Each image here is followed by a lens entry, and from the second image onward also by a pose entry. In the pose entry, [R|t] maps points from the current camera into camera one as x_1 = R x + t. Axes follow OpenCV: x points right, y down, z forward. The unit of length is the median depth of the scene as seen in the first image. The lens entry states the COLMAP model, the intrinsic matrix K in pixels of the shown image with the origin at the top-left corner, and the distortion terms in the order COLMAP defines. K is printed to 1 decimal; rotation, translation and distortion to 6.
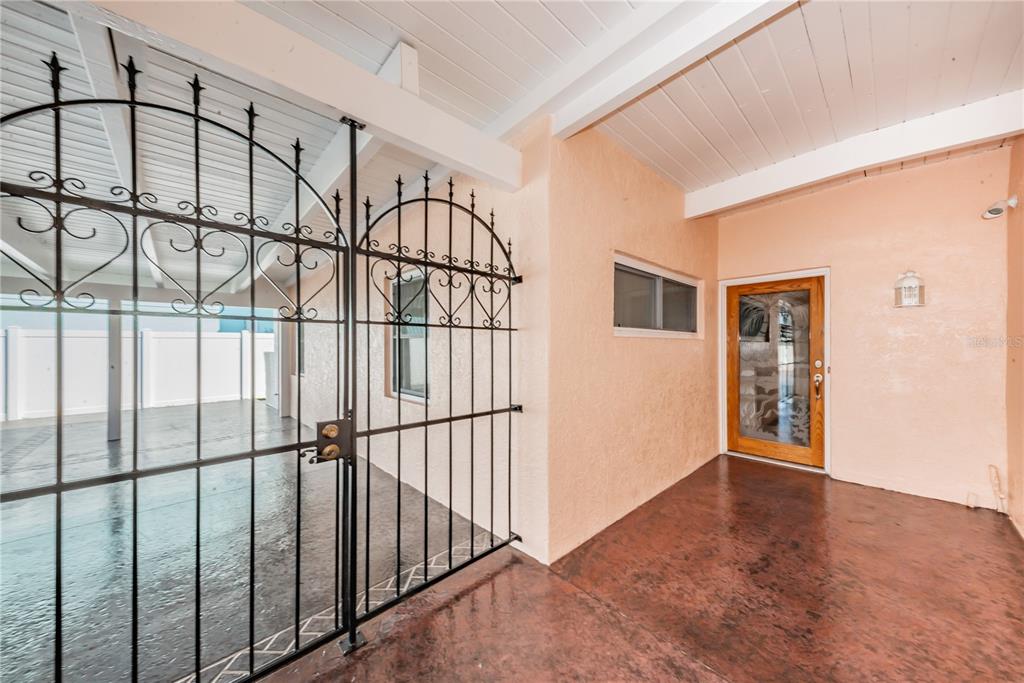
lens RADIAL K [[361.7, 0, 512.2], [0, 361.7, 341.2], [0, 0, 1]] dist [-0.000066, -0.000005]
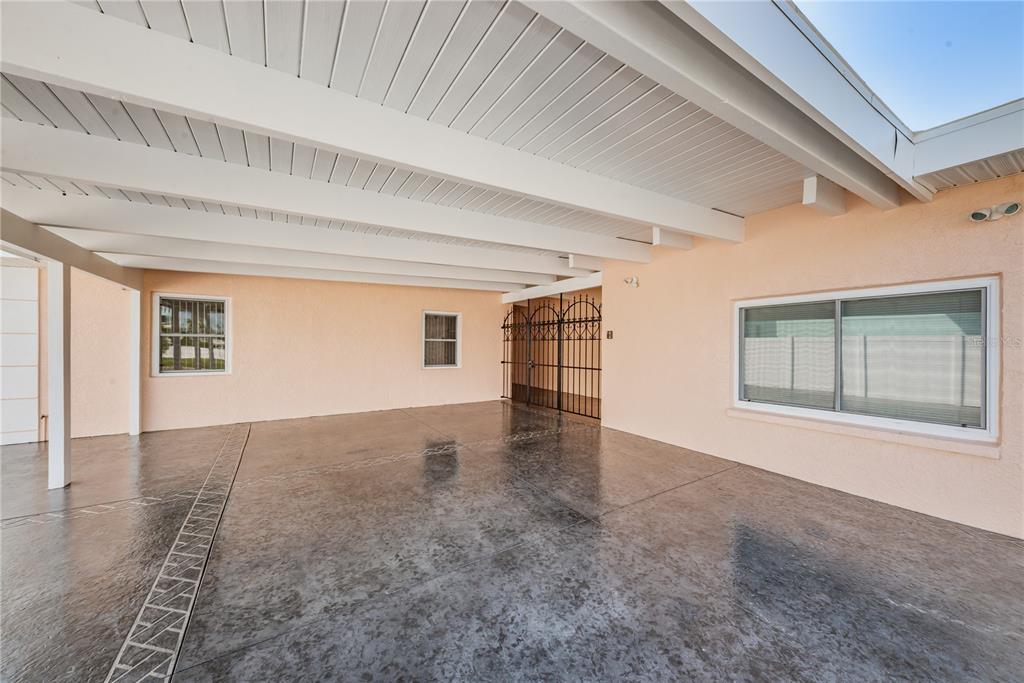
lens RADIAL K [[361.7, 0, 509.1], [0, 361.7, 343.1], [0, 0, 1]] dist [-0.000066, -0.000005]
pose [[-0.205440, -0.003672, -0.978663, 3.013532], [-0.009087, 0.999957, -0.001844, 0.005731], [0.978628, 0.008514, -0.205464, 0.989768]]
